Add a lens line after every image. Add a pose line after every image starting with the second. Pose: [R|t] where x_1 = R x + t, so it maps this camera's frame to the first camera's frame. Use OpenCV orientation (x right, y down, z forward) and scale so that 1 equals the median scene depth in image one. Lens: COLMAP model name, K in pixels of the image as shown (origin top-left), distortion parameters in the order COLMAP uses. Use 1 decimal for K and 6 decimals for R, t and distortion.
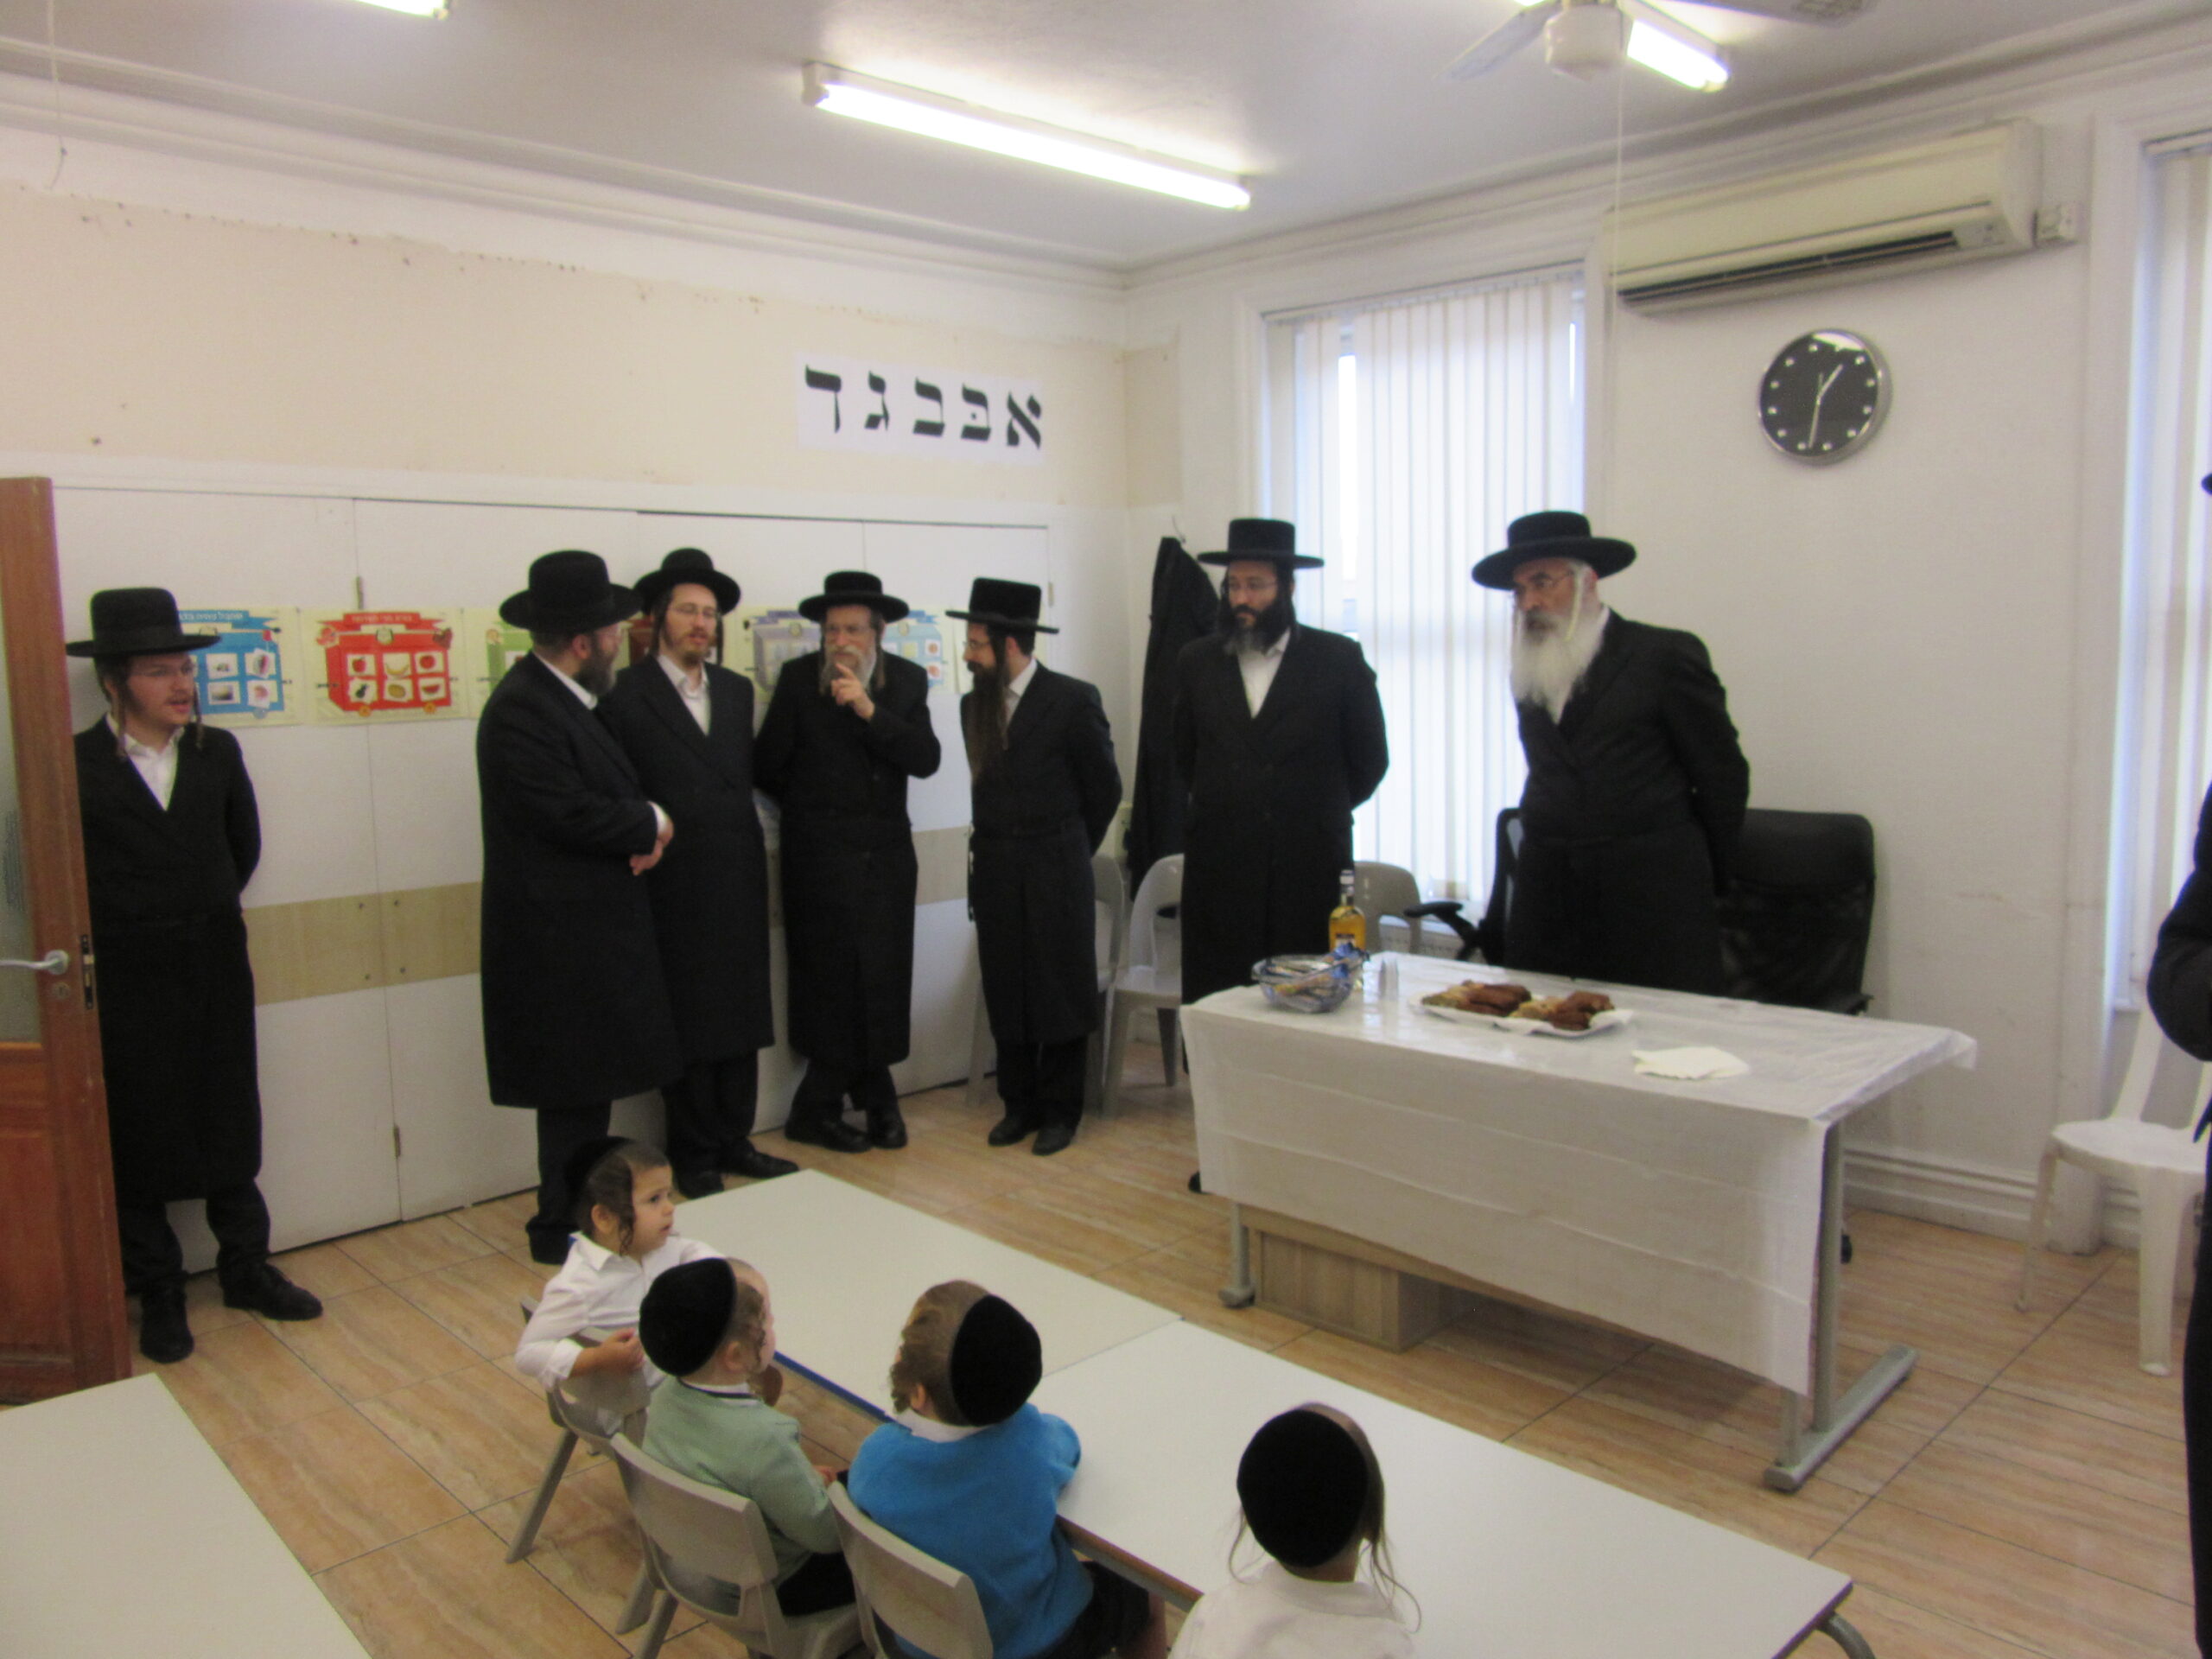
lens RADIAL K [[1670.5, 0, 1109.9], [0, 1670.5, 826.9], [0, 0, 1]] dist [-0.029521, 0.026467]
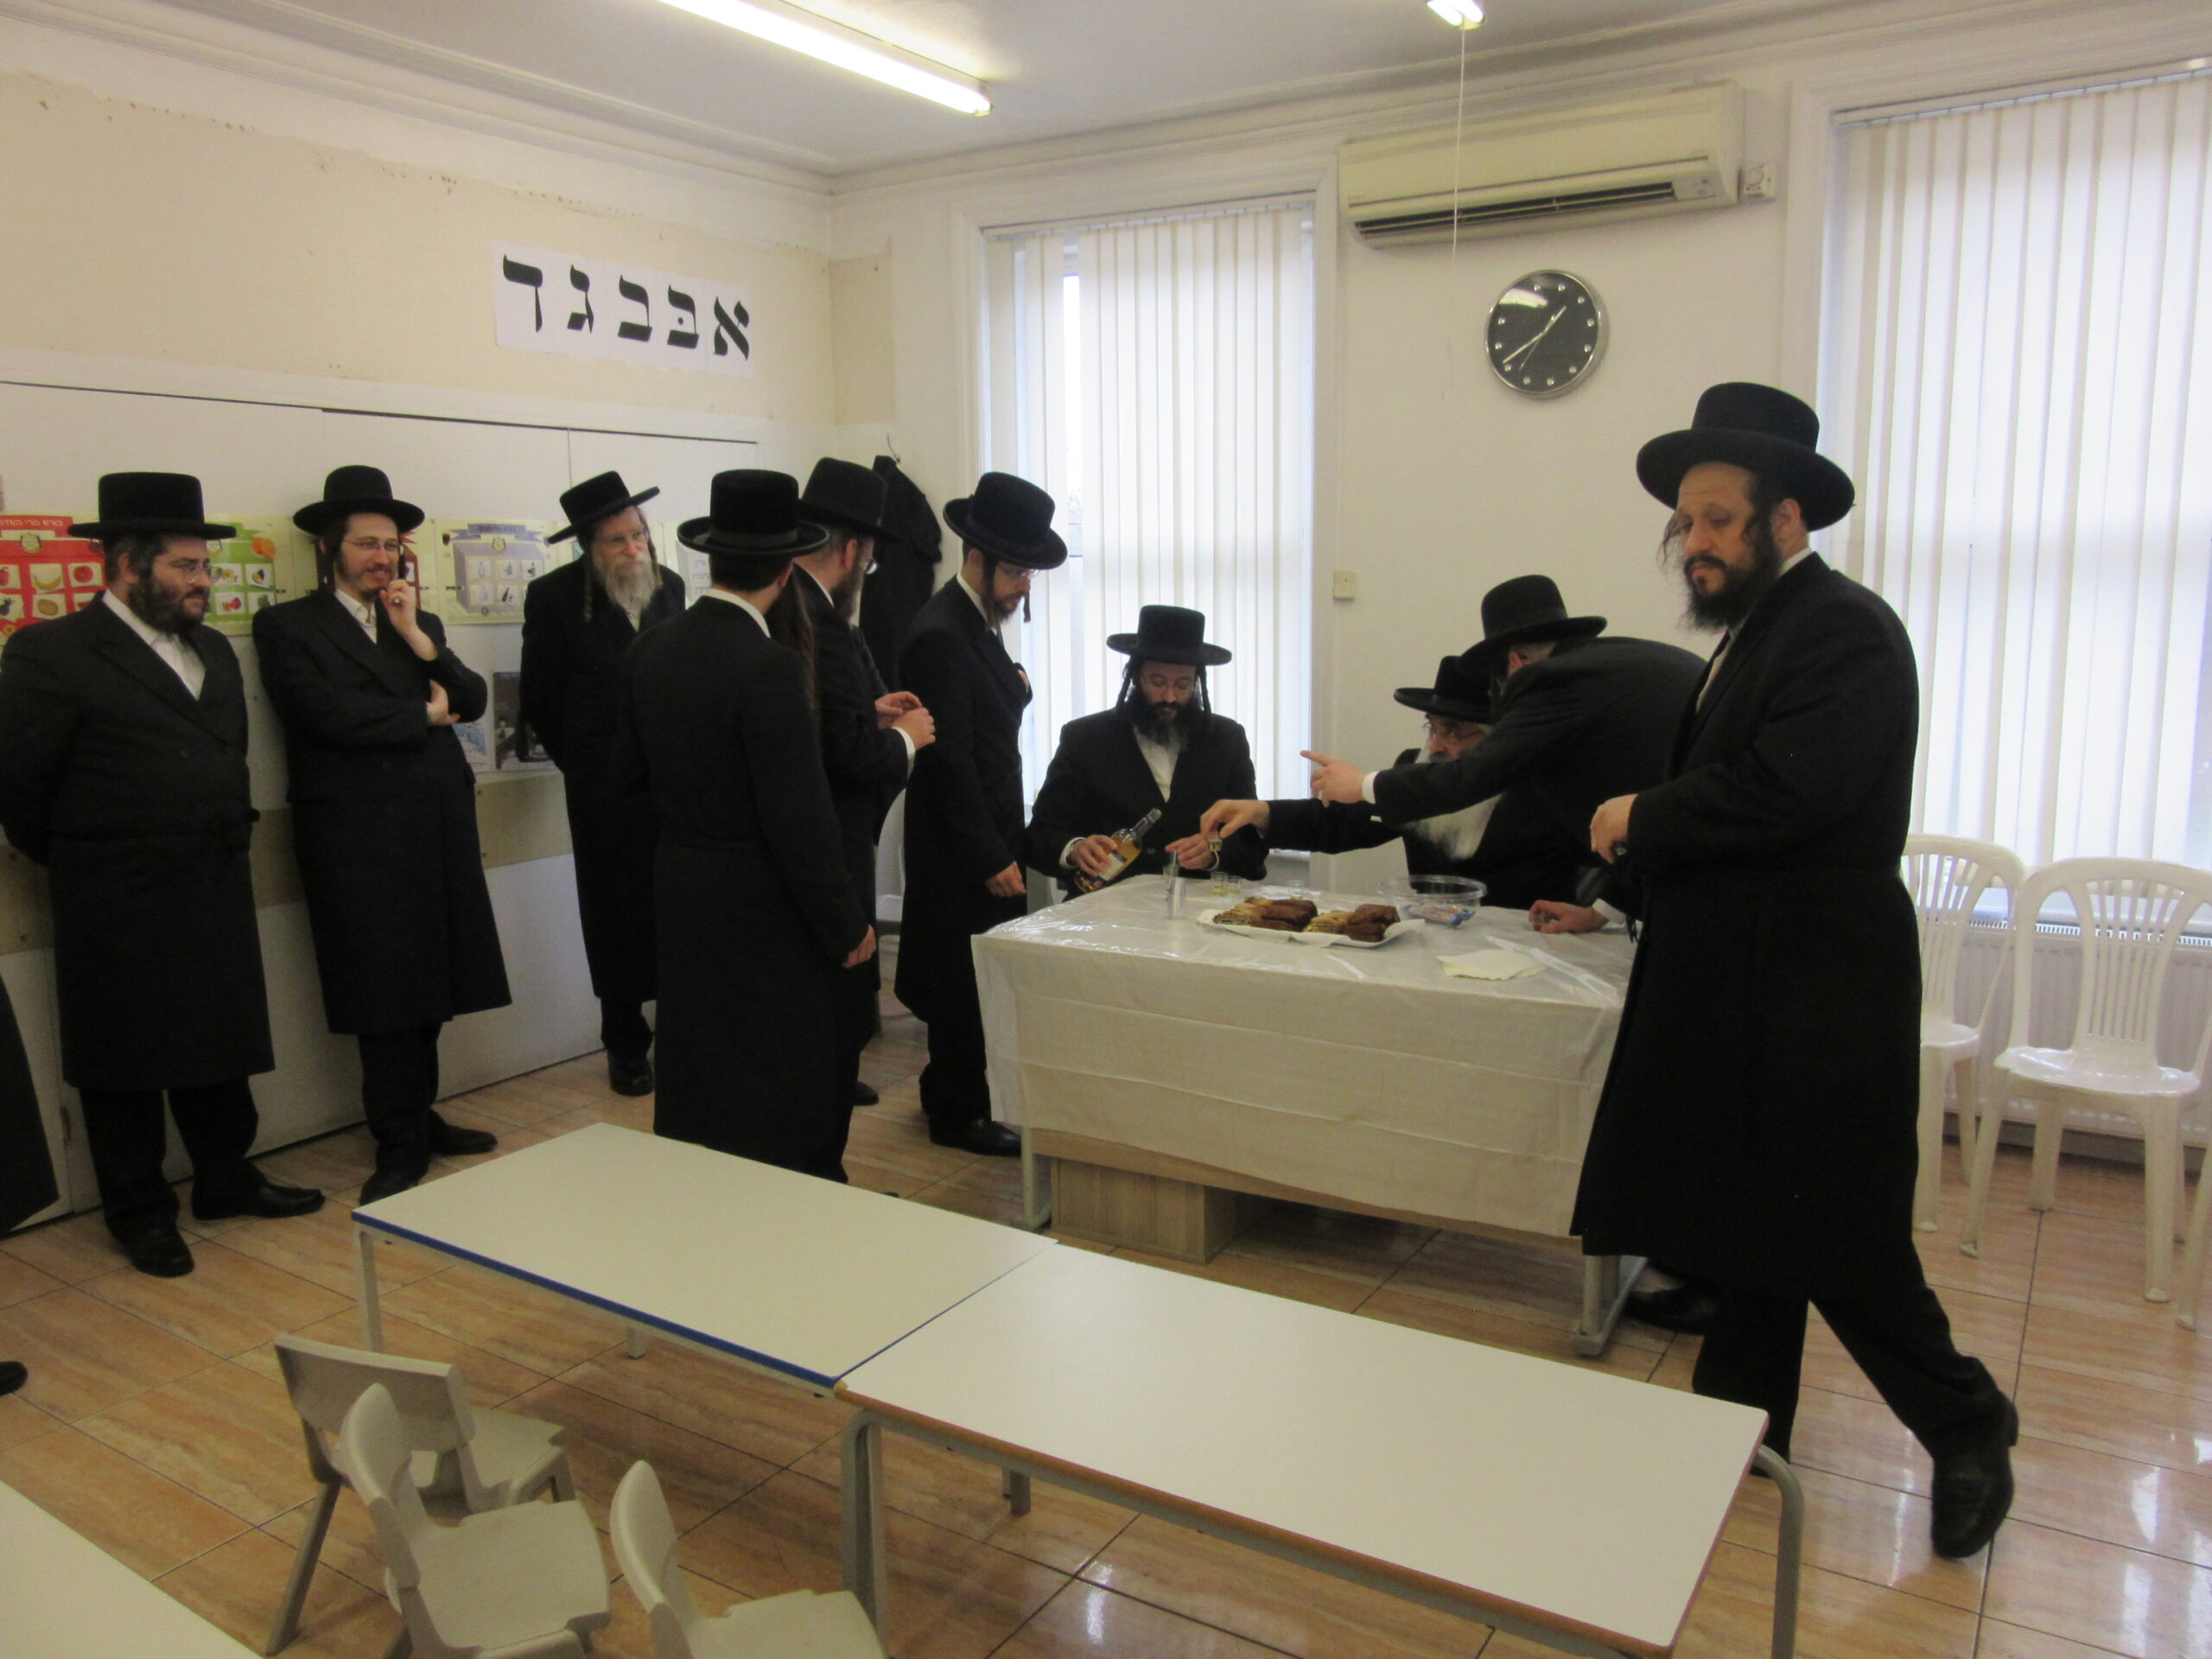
lens RADIAL K [[1670.5, 0, 1103.0], [0, 1670.5, 824.9], [0, 0, 1]] dist [-0.029521, 0.026467]
pose [[0.971573, -0.024857, 0.235432, -0.091309], [0.015266, 0.998981, 0.042473, 0.002136], [-0.236248, -0.037672, 0.970962, 0.024776]]
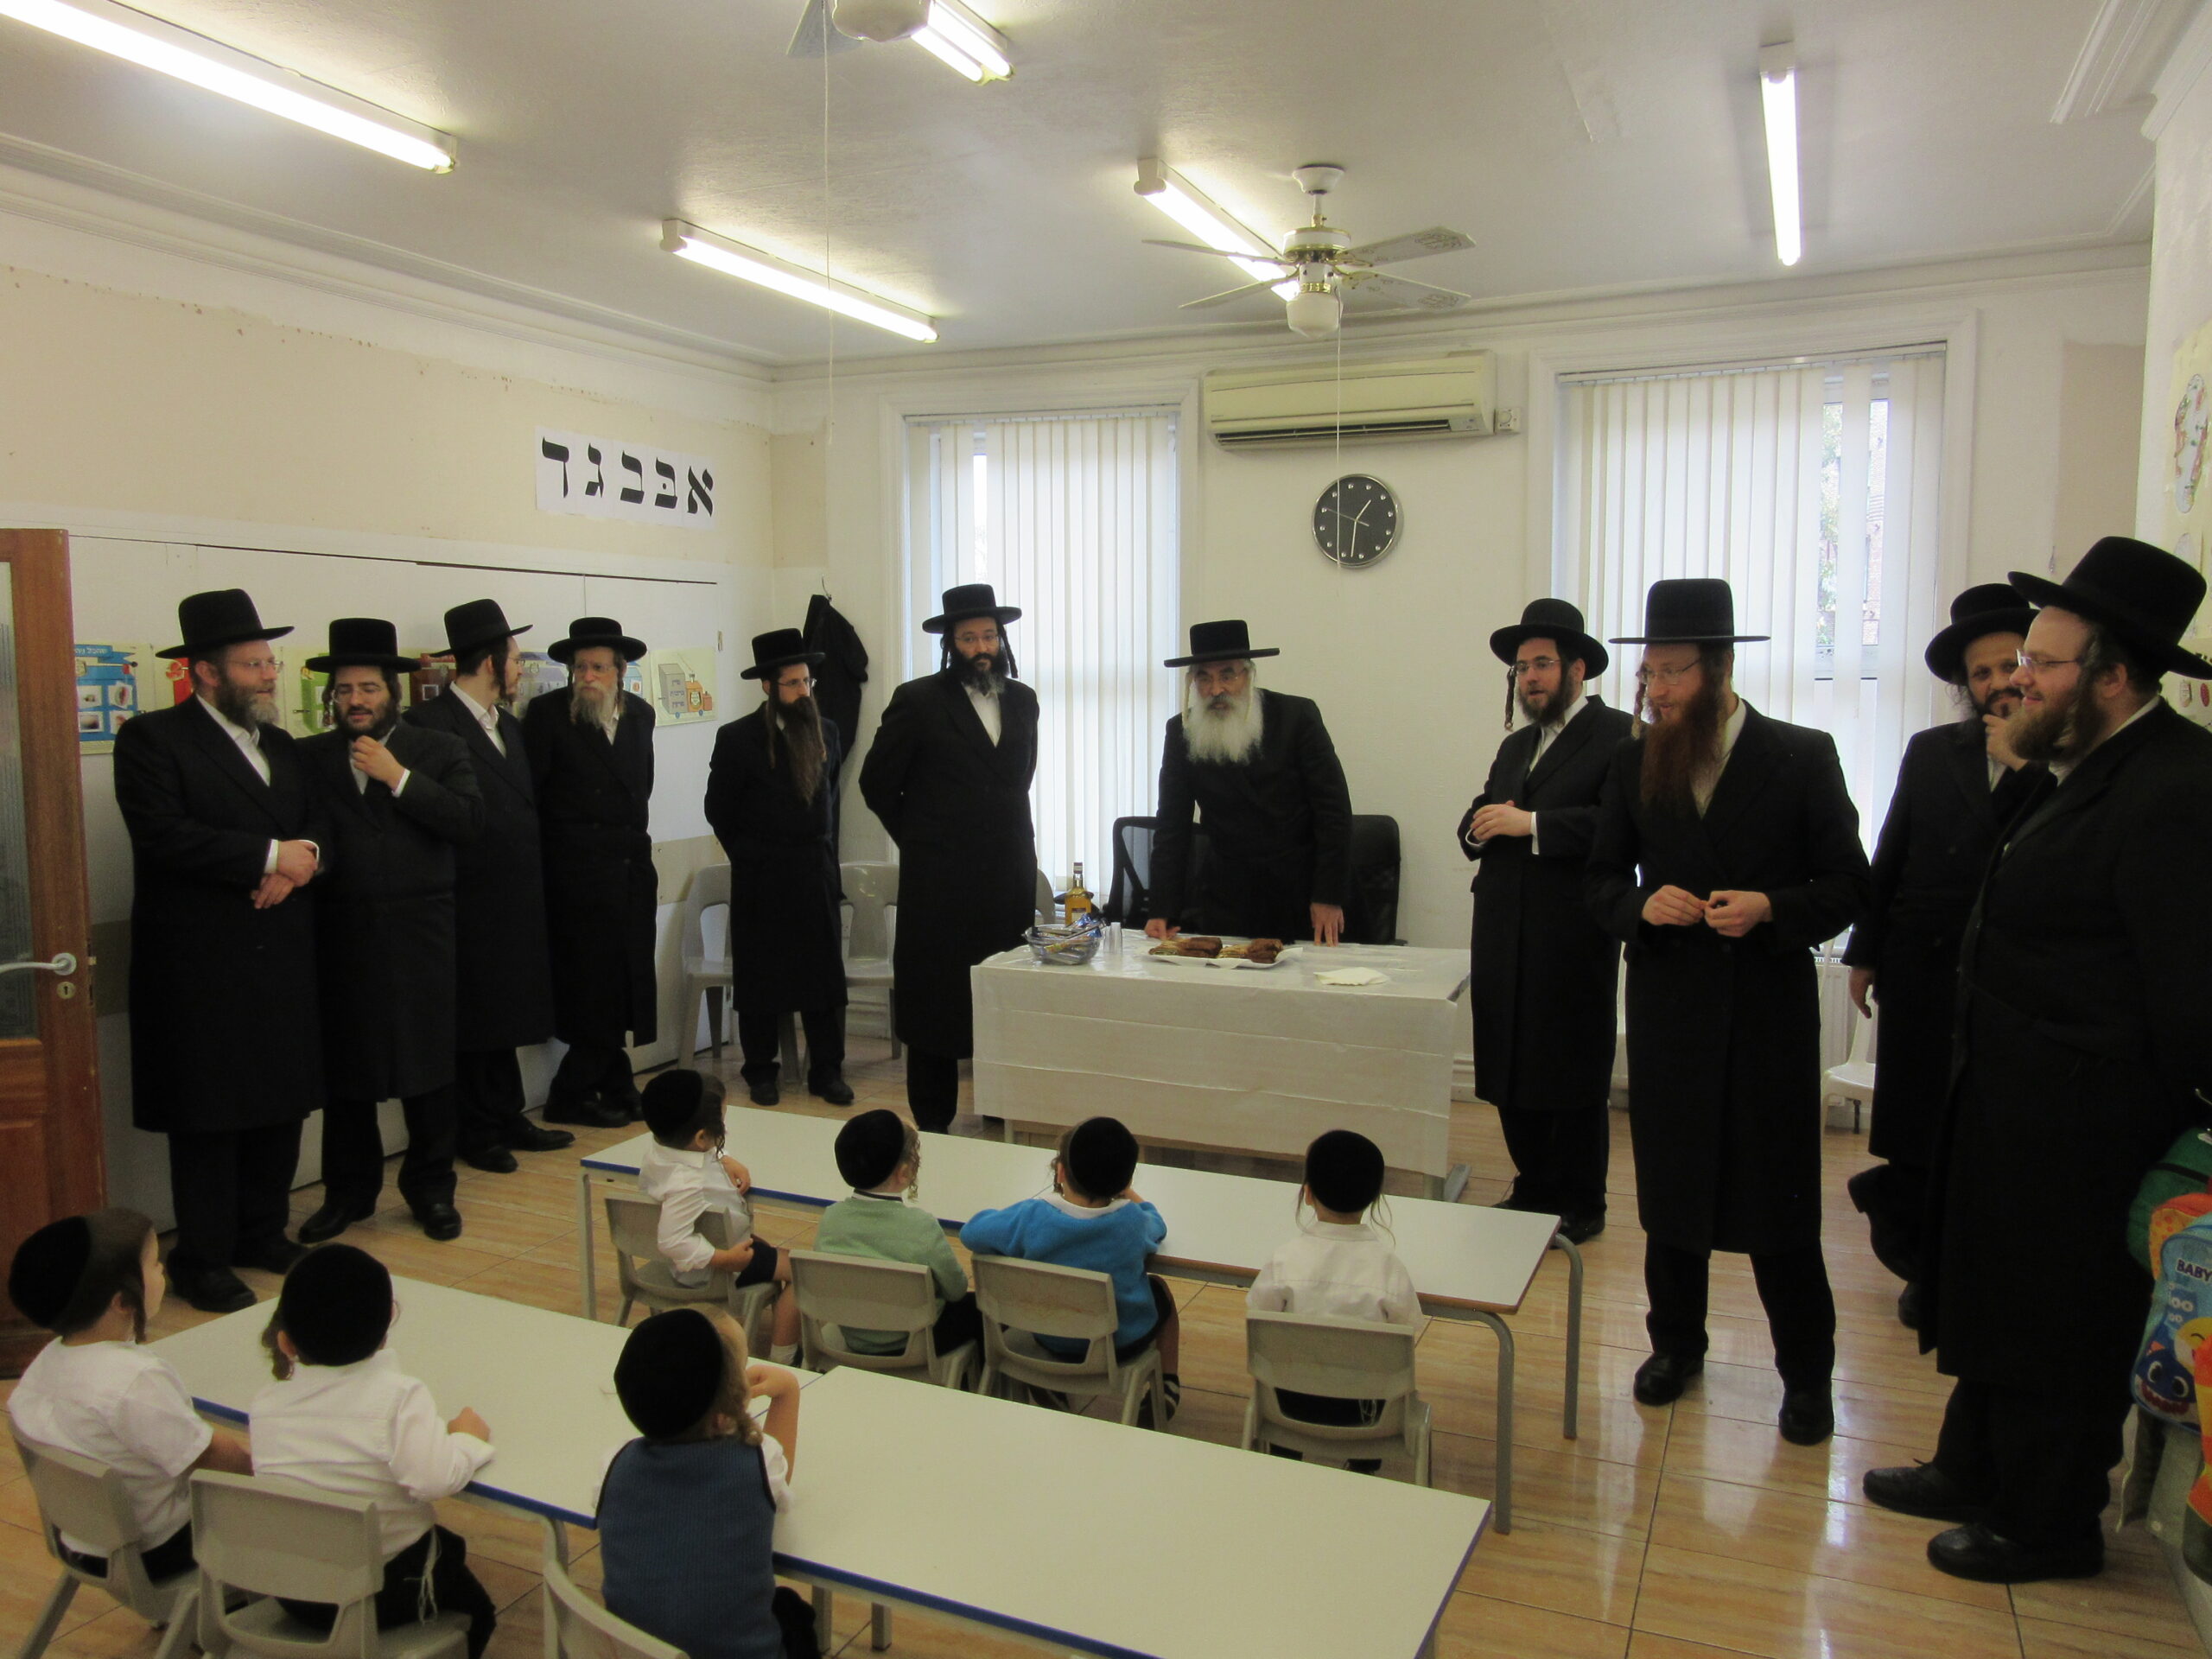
lens RADIAL K [[1670.5, 0, 1111.1], [0, 1670.5, 818.6], [0, 0, 1]] dist [-0.029521, 0.026467]
pose [[0.923165, -0.014039, 0.384147, -0.282723], [0.022901, 0.999566, -0.018505, 0.013543], [-0.383721, 0.025880, 0.923086, -0.202715]]
